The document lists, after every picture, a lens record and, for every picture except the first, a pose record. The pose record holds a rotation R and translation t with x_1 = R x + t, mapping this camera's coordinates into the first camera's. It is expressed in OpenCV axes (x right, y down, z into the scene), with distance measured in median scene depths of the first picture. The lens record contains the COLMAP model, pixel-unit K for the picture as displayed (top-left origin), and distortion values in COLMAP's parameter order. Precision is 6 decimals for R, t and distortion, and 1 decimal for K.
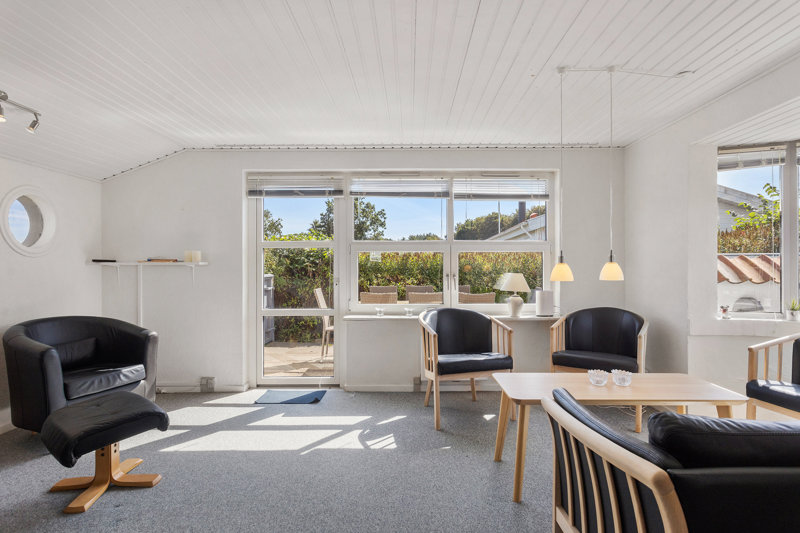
lens RADIAL K [[452.9, 0, 375.2], [0, 452.9, 264.1], [0, 0, 1]] dist [0.002230, 0.000164]
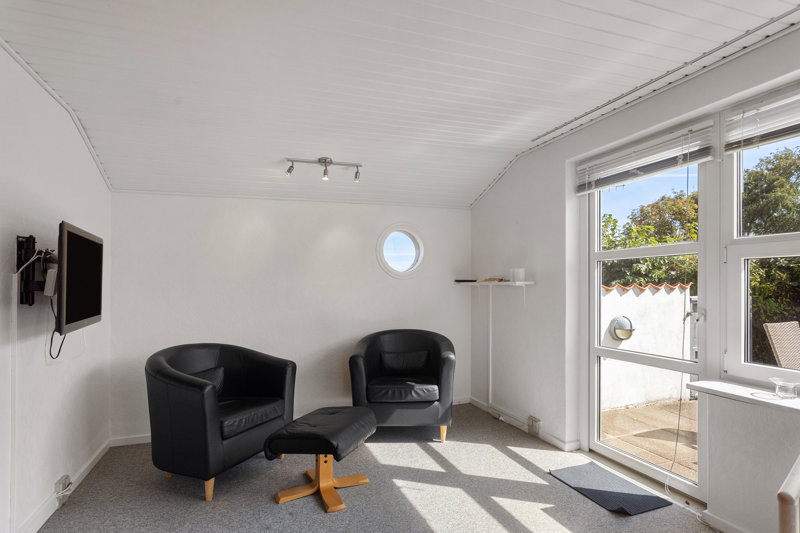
lens RADIAL K [[405.8, 0, 376.2], [0, 405.8, 279.8], [0, 0, 1]] dist [0.000733, -0.000024]
pose [[0.386941, -0.013481, -0.922006, 0.238052], [0.013746, 0.999866, -0.008850, -0.005126], [0.922002, -0.009249, 0.387075, 0.483274]]
